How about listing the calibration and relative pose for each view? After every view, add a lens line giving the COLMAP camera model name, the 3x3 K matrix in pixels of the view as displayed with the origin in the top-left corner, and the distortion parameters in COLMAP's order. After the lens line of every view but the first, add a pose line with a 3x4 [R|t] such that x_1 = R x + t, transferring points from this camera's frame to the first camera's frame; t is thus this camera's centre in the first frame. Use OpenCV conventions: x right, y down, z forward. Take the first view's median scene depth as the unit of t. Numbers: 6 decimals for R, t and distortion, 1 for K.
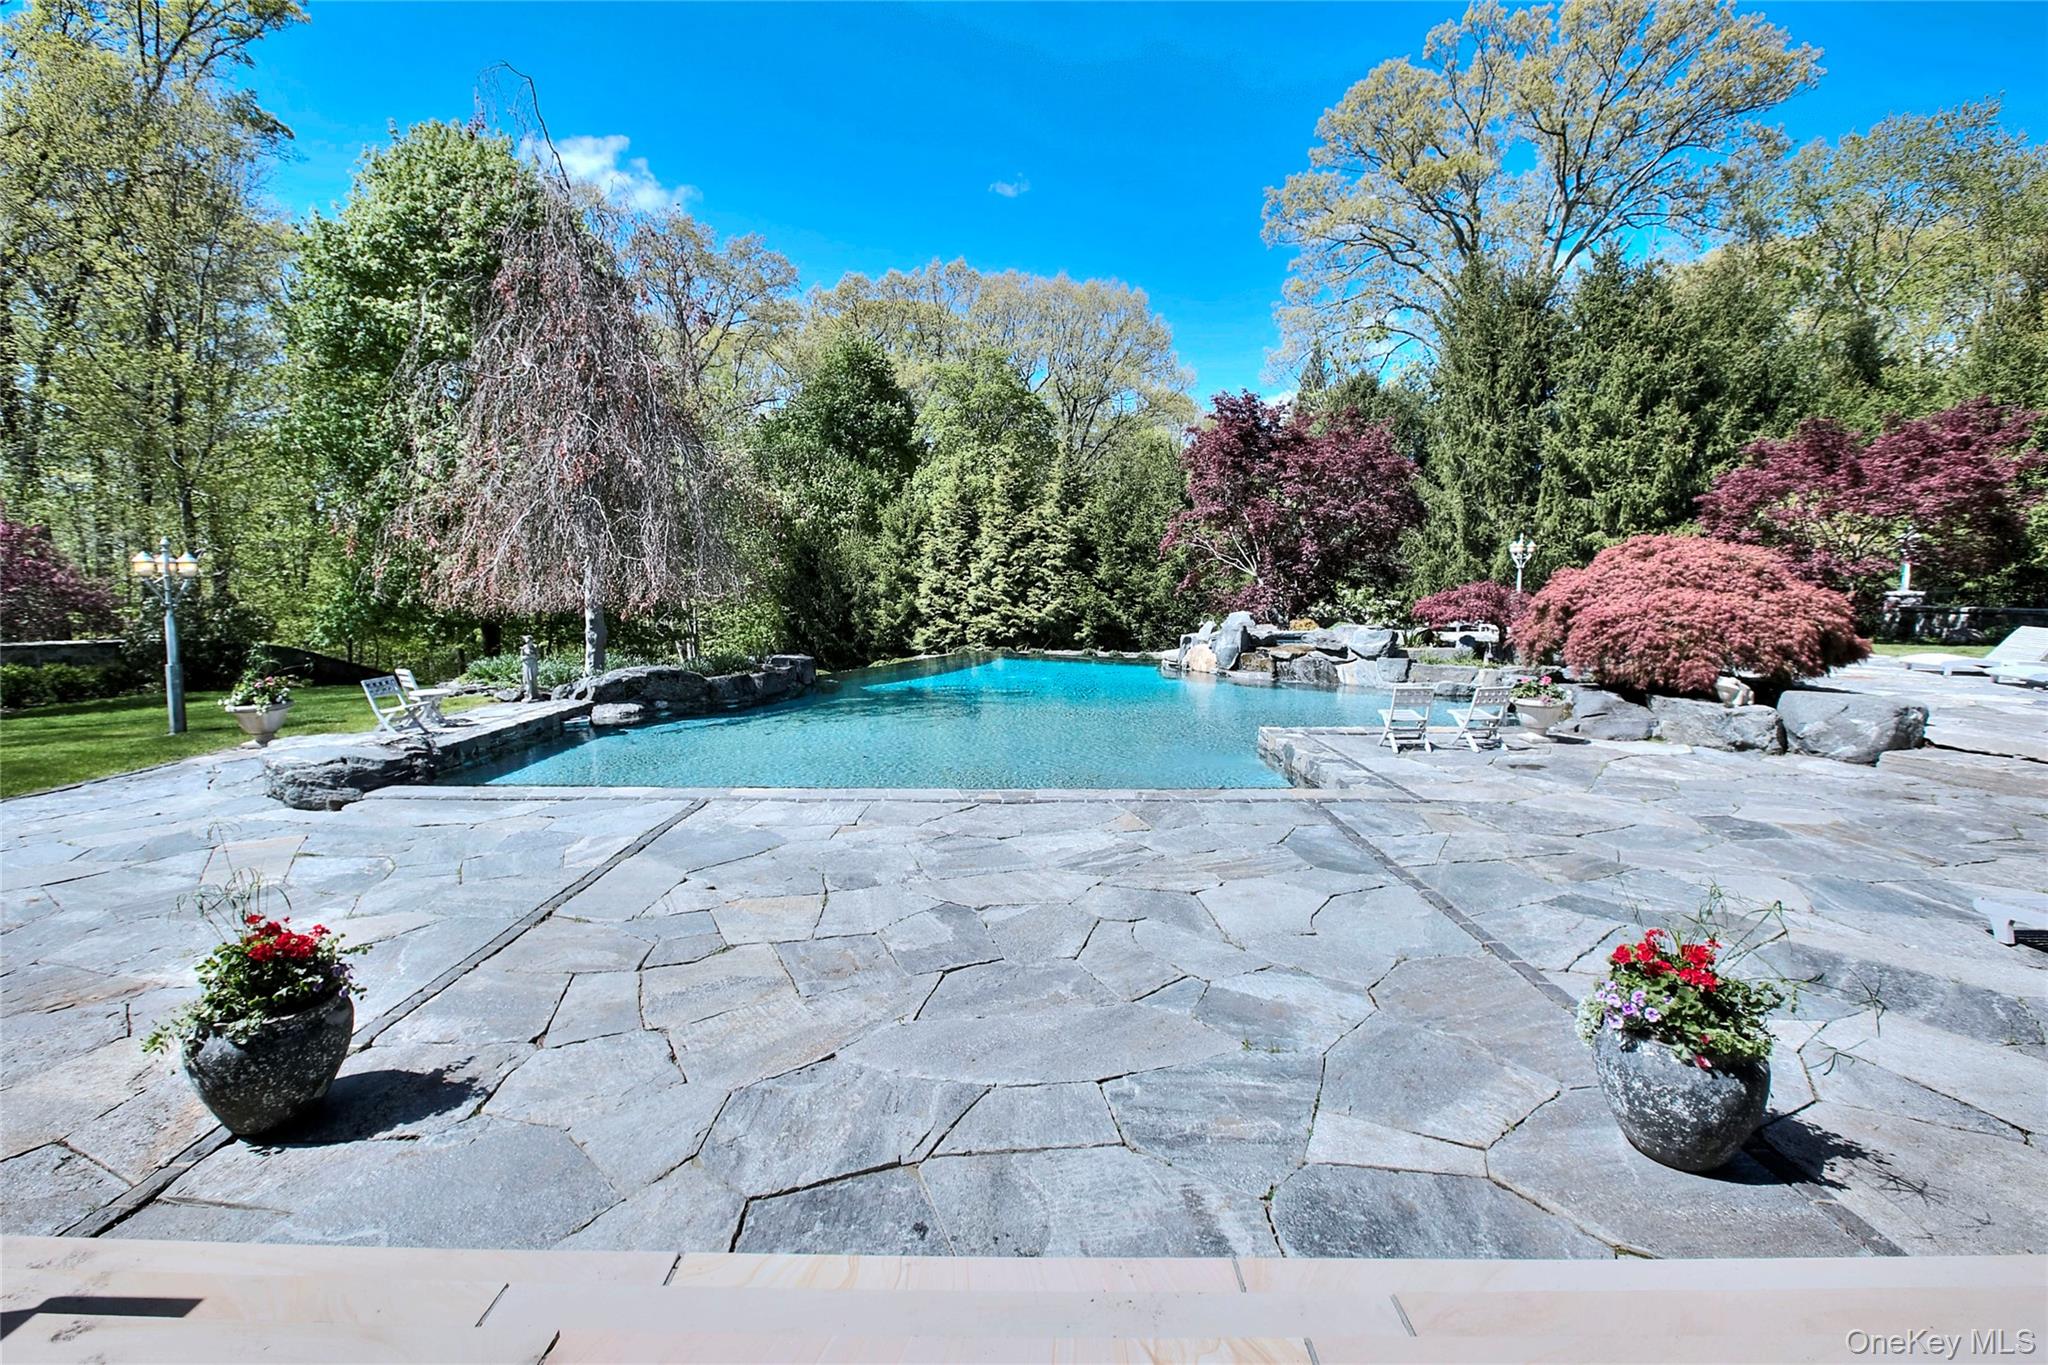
lens RADIAL K [[934.1, 0, 1029.8], [0, 934.1, 684.4], [0, 0, 1]] dist [-0.020765, 0.001180]
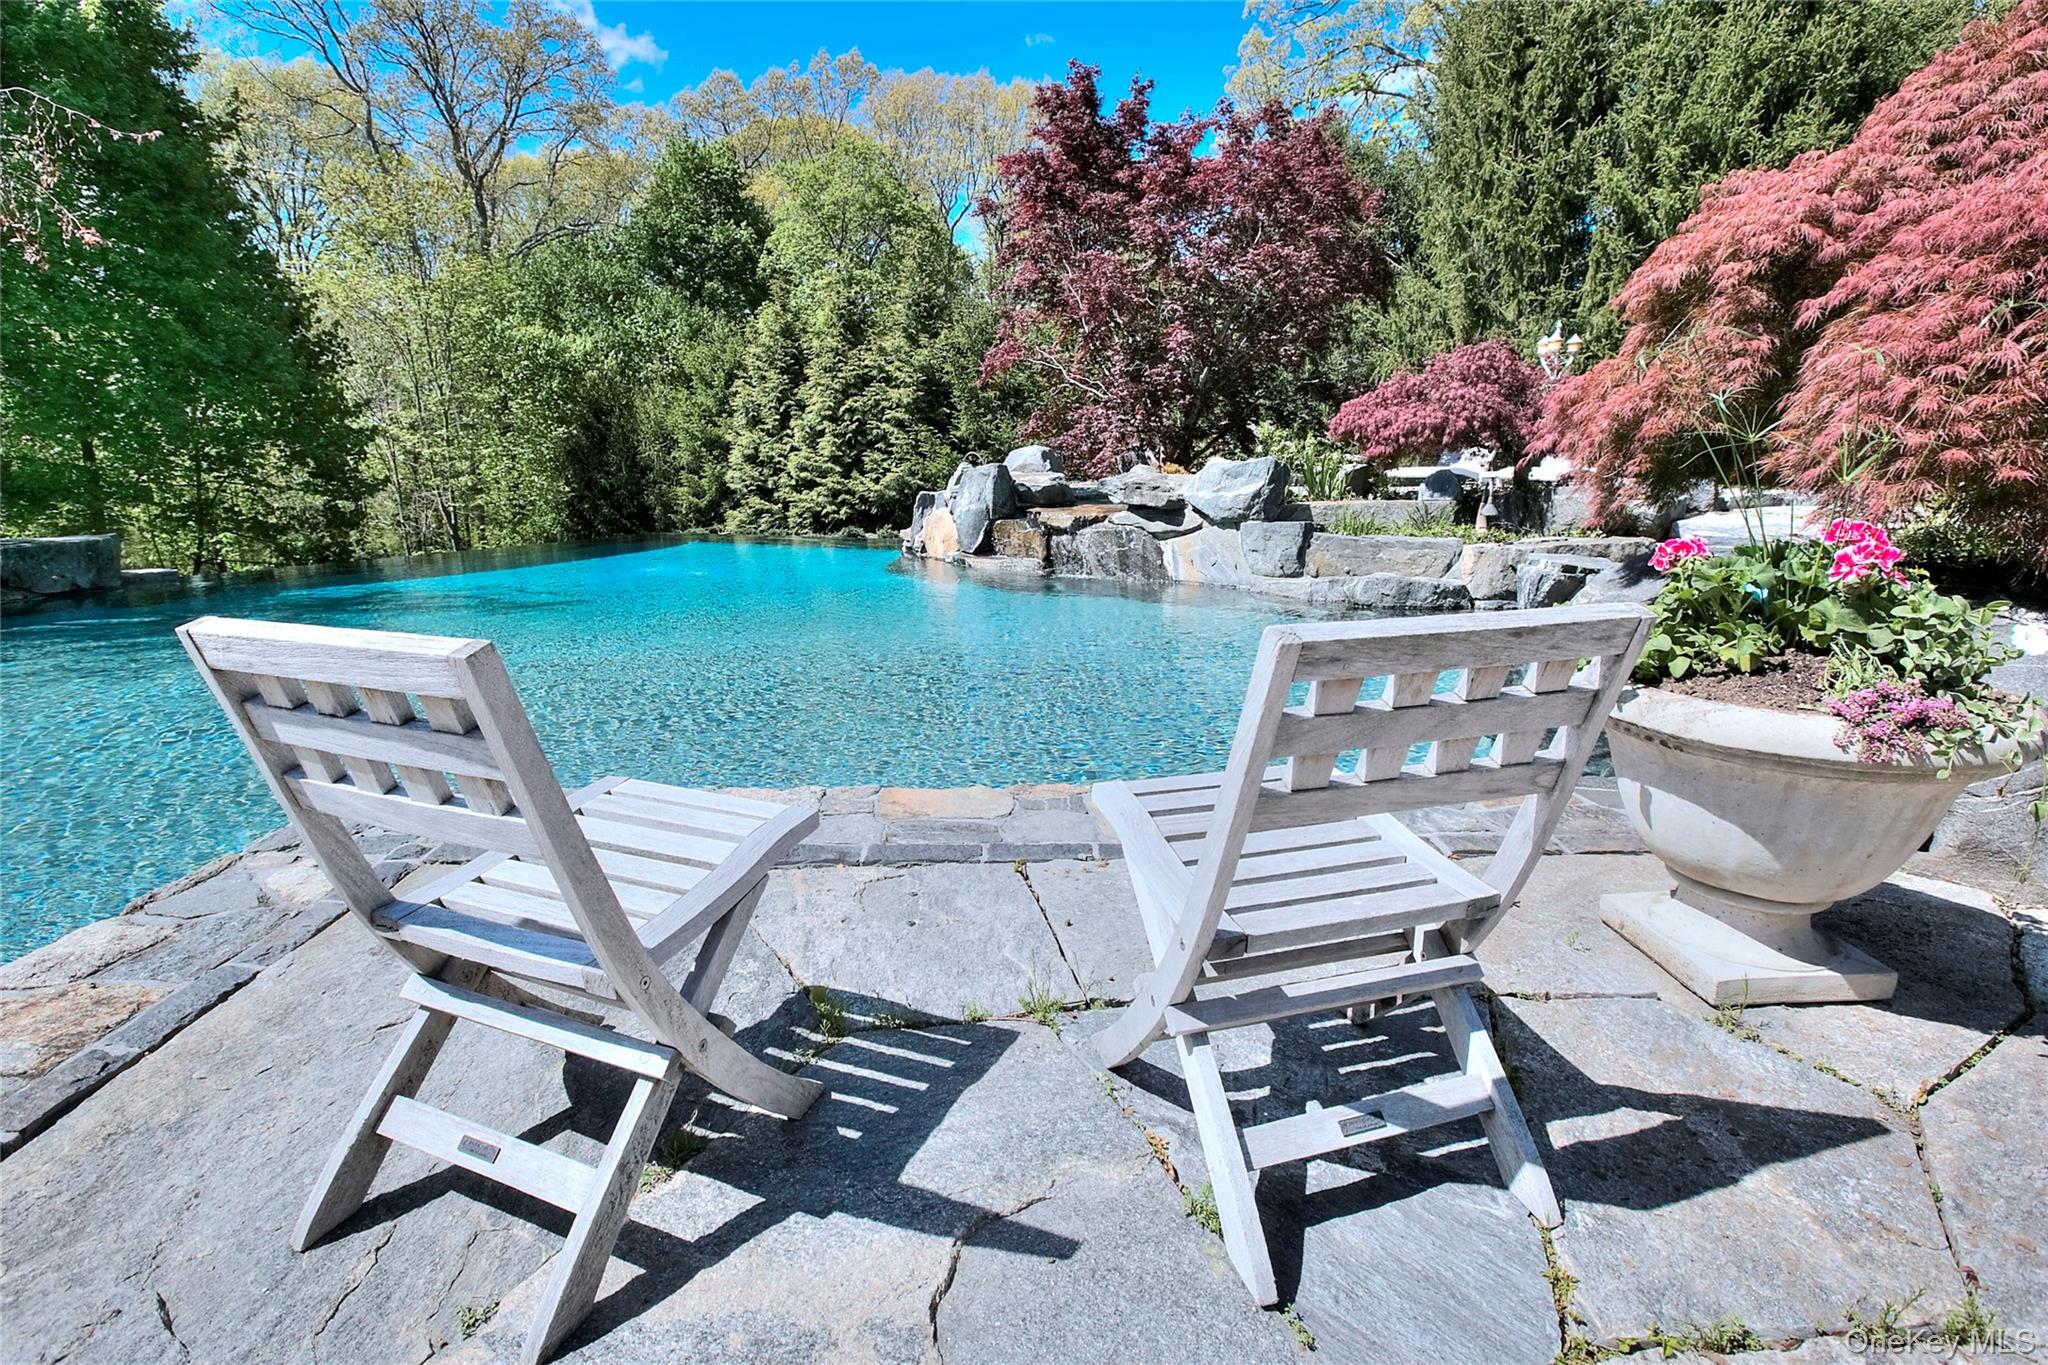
lens RADIAL K [[934.1, 0, 1024.1], [0, 934.1, 669.1], [0, 0, 1]] dist [-0.020765, 0.001180]
pose [[0.999802, -0.010303, -0.017038, 0.163226], [0.011846, 0.995587, 0.093092, -0.000481], [0.016004, -0.093275, 0.995512, 0.320260]]
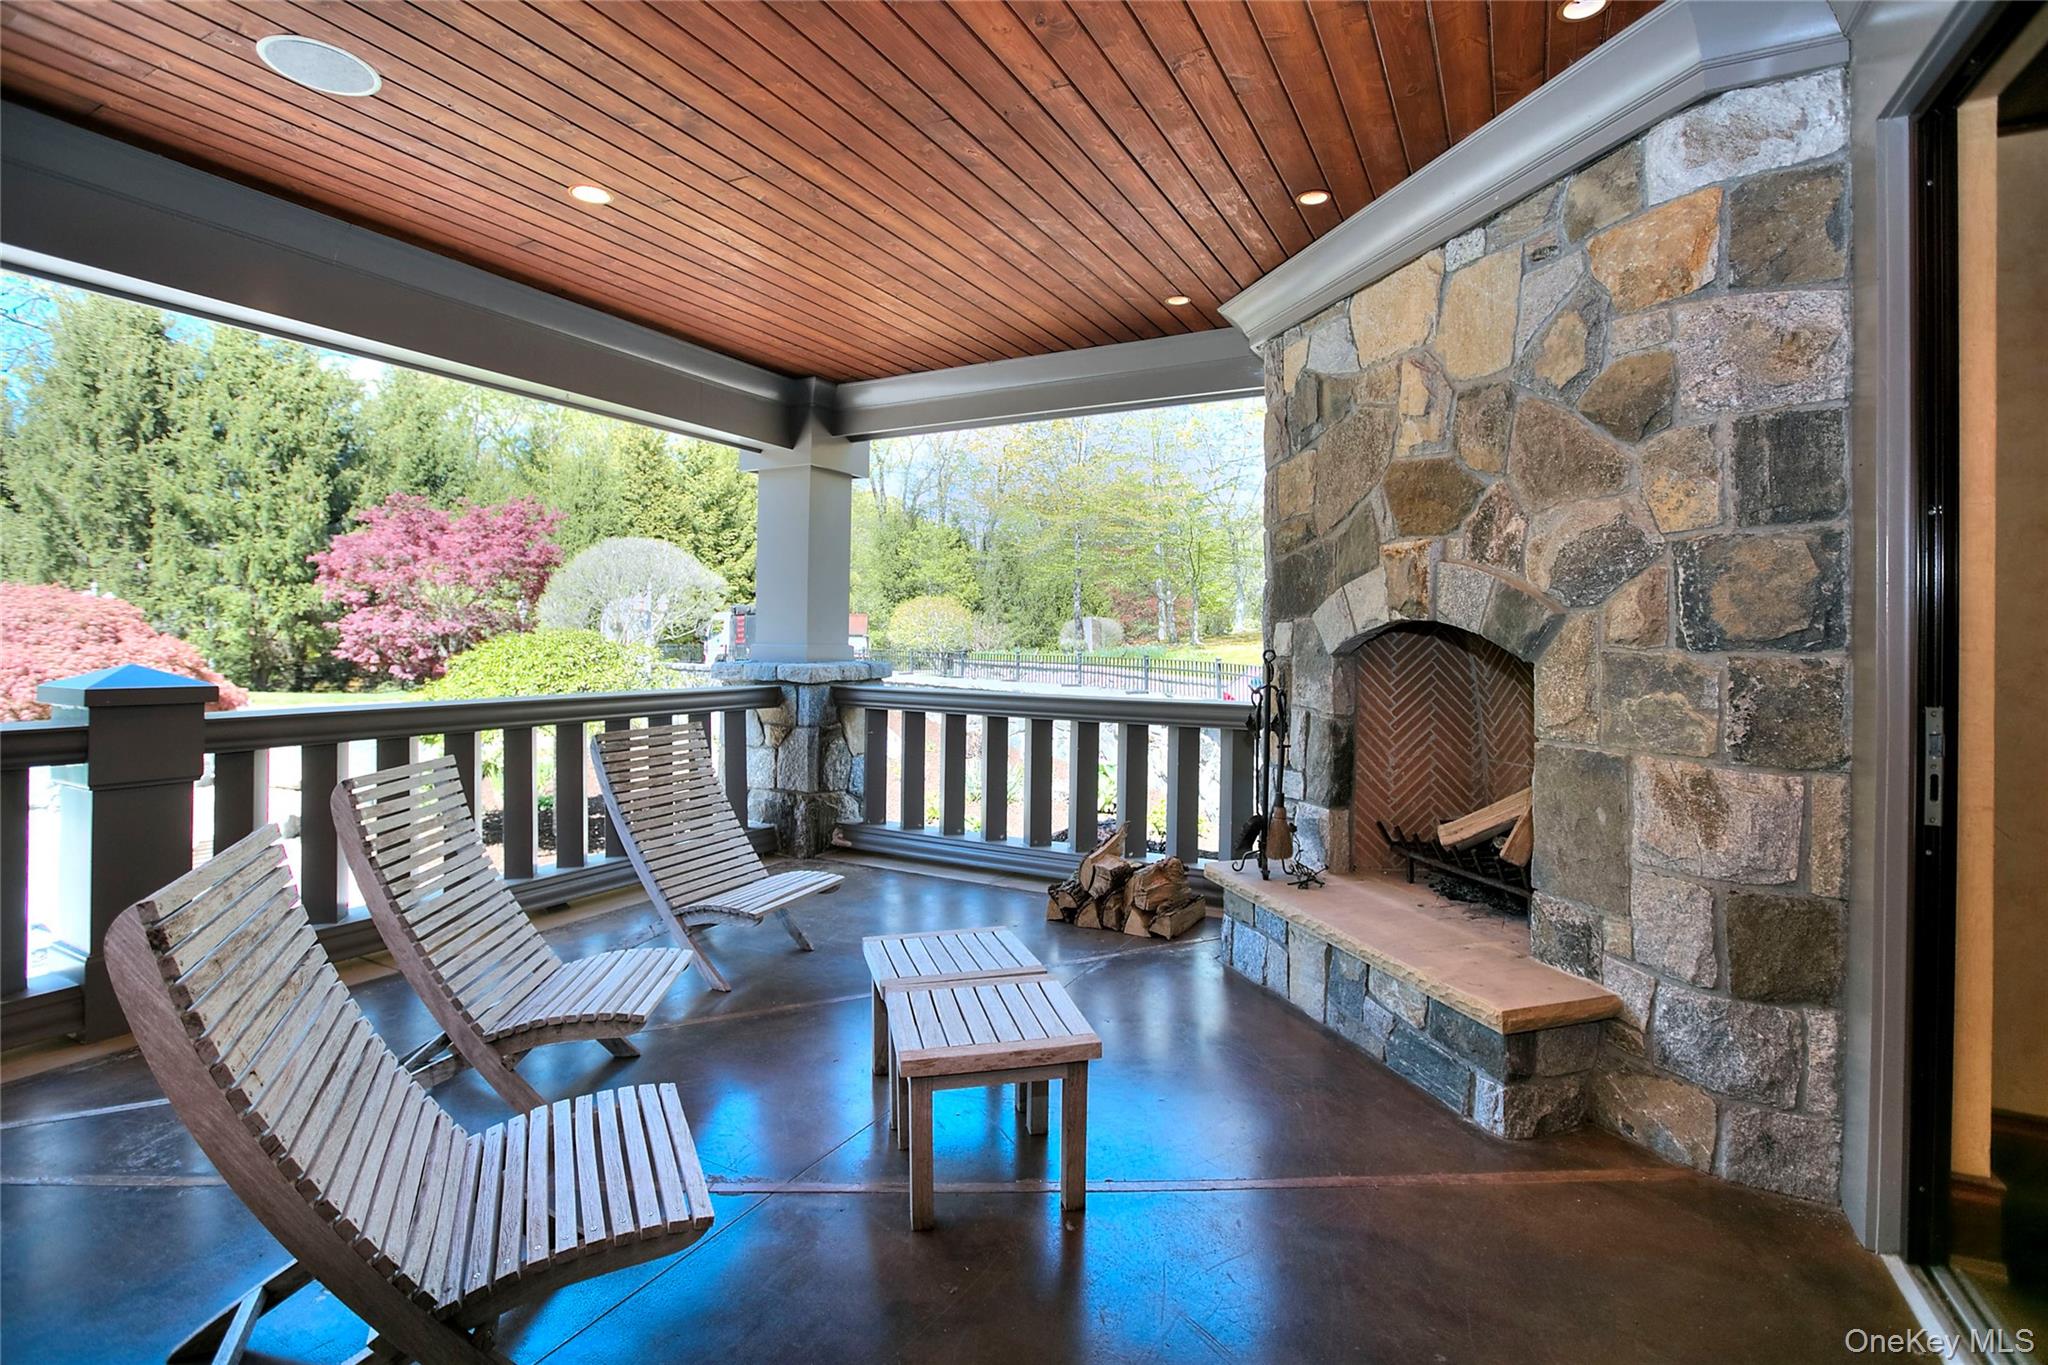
lens RADIAL K [[934.1, 0, 1015.9], [0, 934.1, 644.5], [0, 0, 1]] dist [-0.020765, 0.001180]
pose [[0.476470, 0.010080, 0.879133, 0.156838], [0.085019, 0.994720, -0.057483, 0.014414], [-0.875070, 0.102132, 0.473097, -0.119357]]
